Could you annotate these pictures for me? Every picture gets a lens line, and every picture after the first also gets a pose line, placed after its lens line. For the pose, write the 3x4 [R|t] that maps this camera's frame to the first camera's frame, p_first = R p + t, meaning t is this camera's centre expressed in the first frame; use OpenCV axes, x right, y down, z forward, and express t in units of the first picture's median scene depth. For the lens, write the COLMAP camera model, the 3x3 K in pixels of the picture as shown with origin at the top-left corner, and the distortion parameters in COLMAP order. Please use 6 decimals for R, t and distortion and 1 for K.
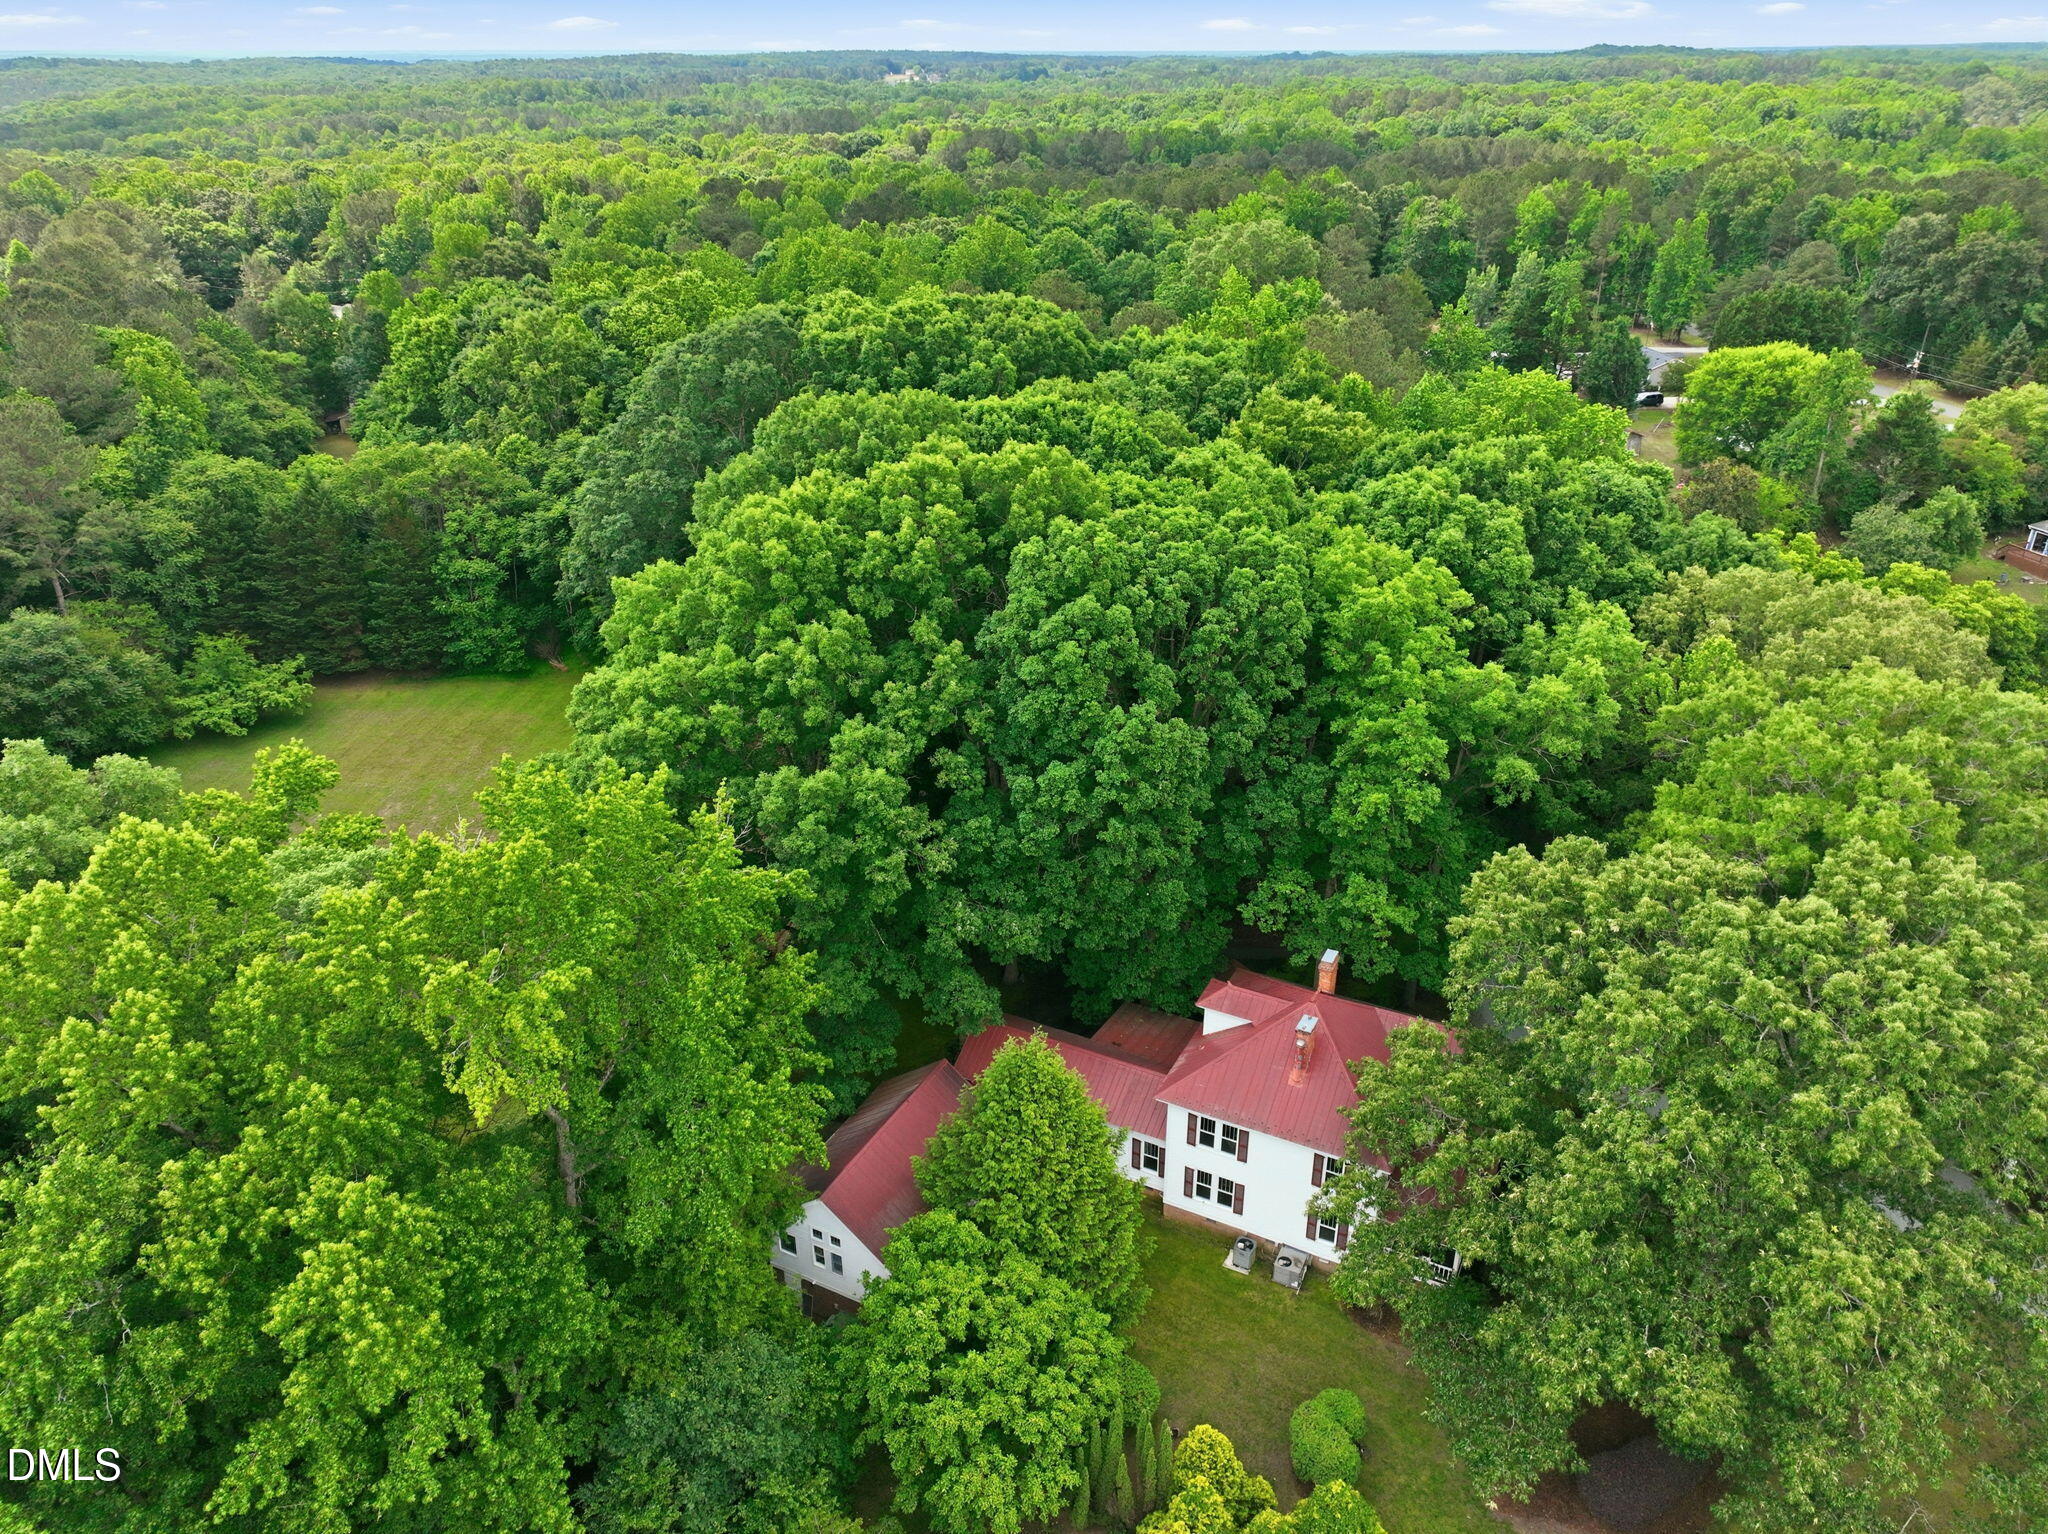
lens RADIAL K [[1425.8, 0, 1024.0], [0, 1425.8, 767.0], [0, 0, 1]] dist [0.004347, 0.003029]
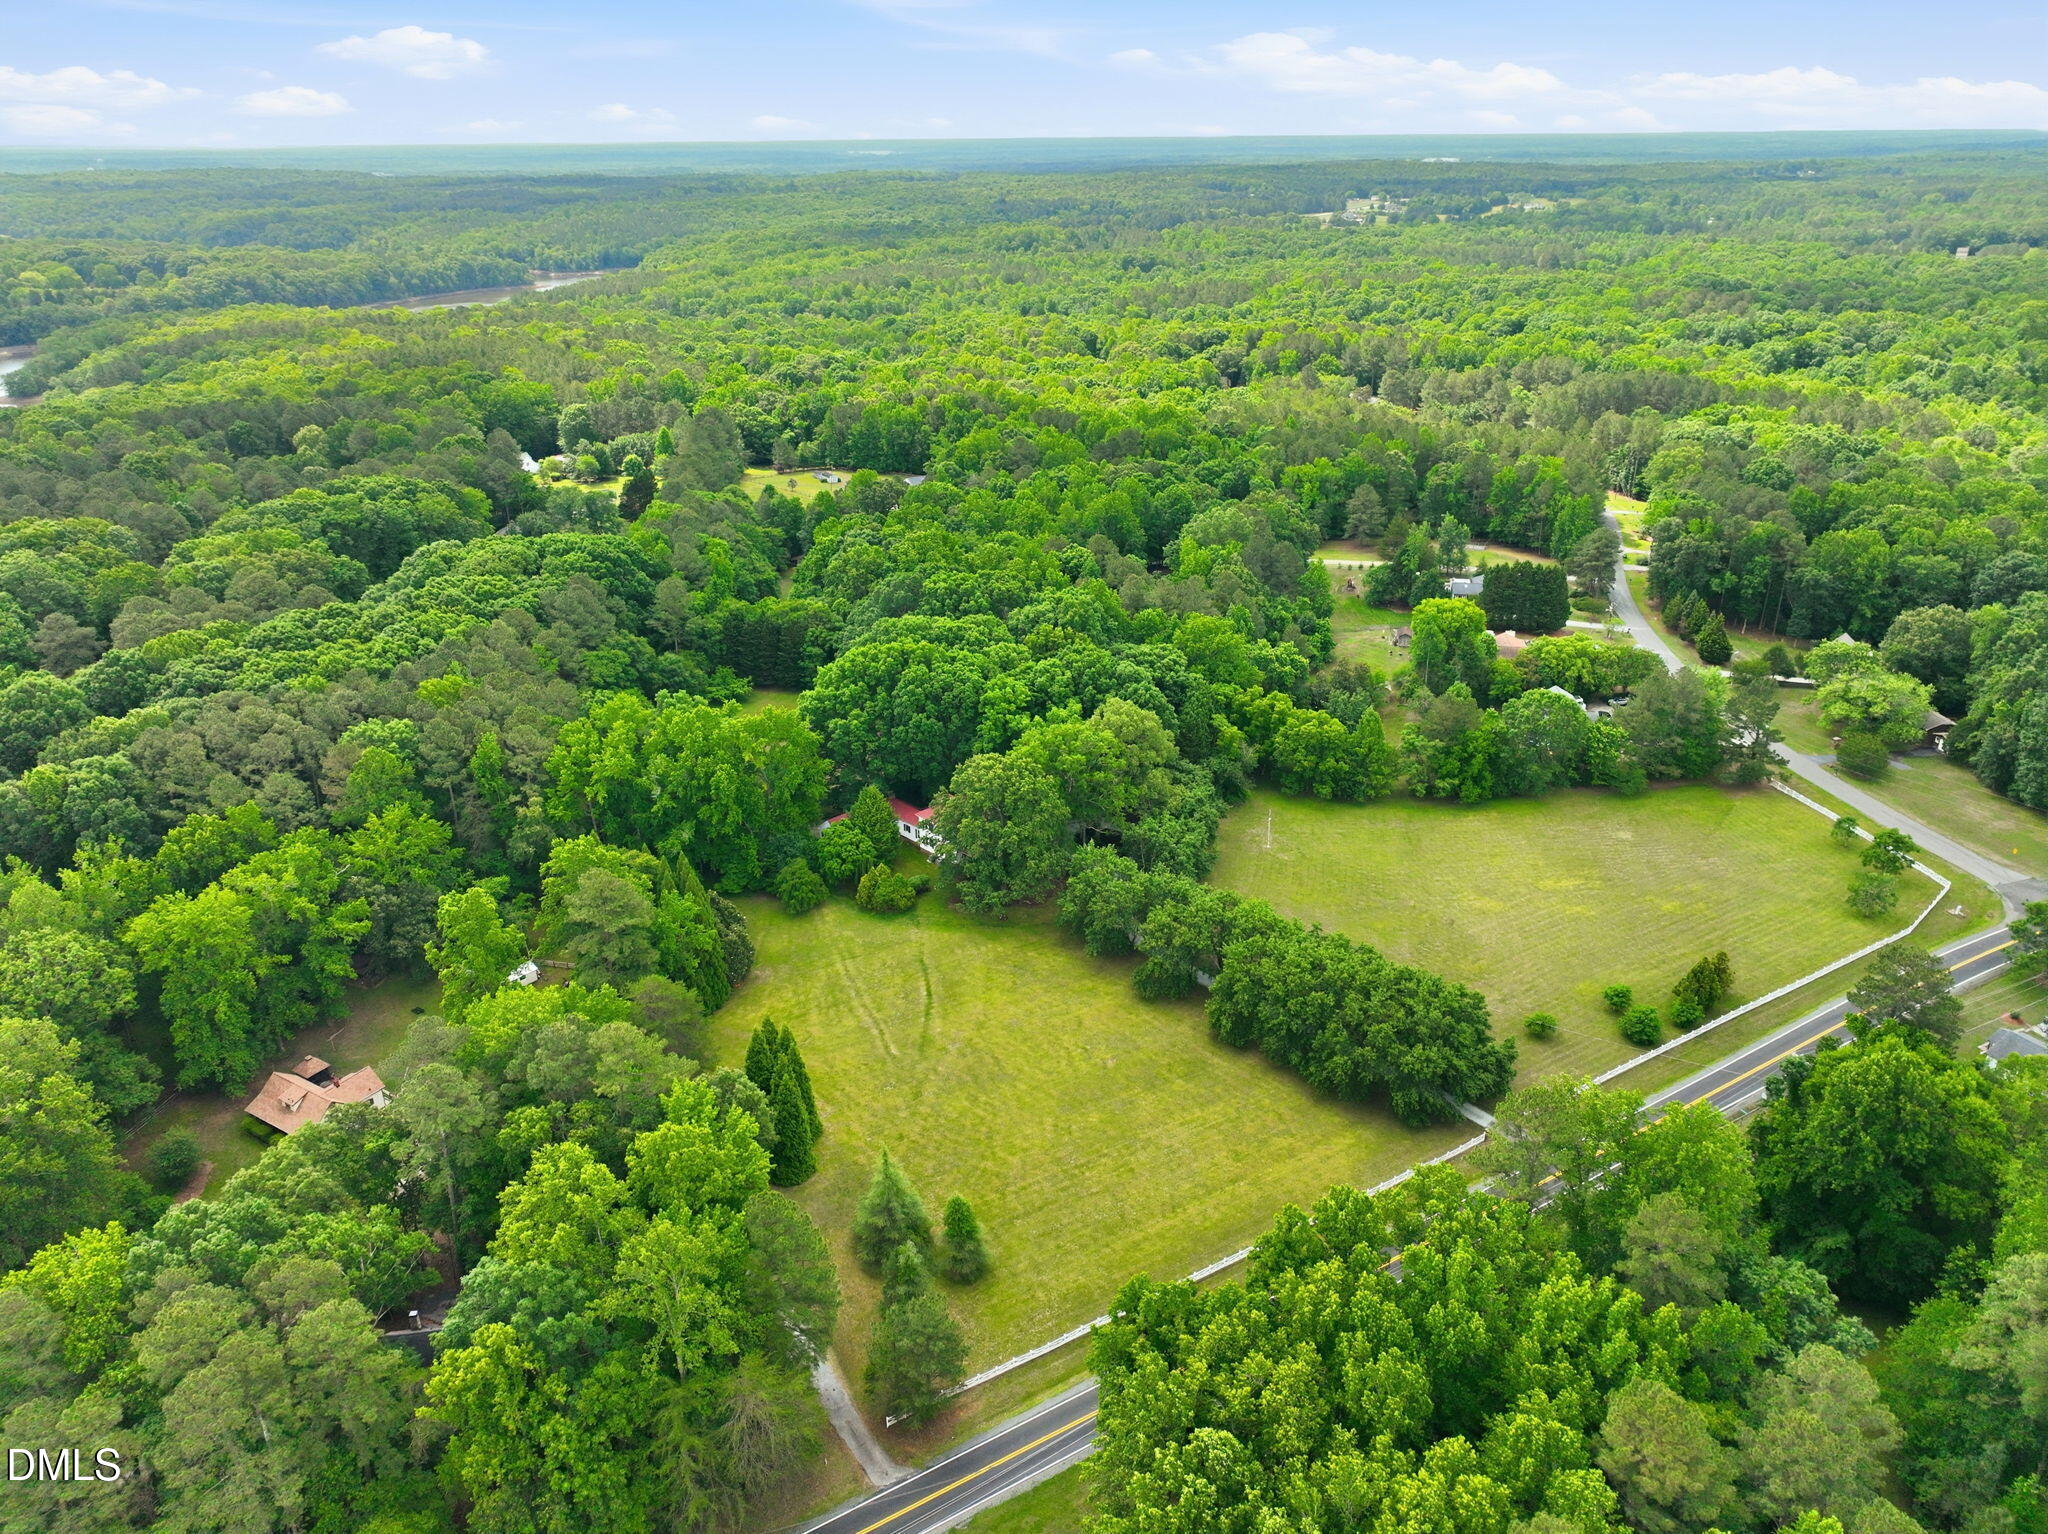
lens RADIAL K [[1425.8, 0, 1024.0], [0, 1425.8, 767.0], [0, 0, 1]] dist [0.004347, 0.003029]
pose [[0.945140, 0.124776, -0.301896, 0.810937], [-0.138312, 0.990103, -0.023791, 0.082336], [0.295940, 0.064242, 0.953044, -1.393319]]
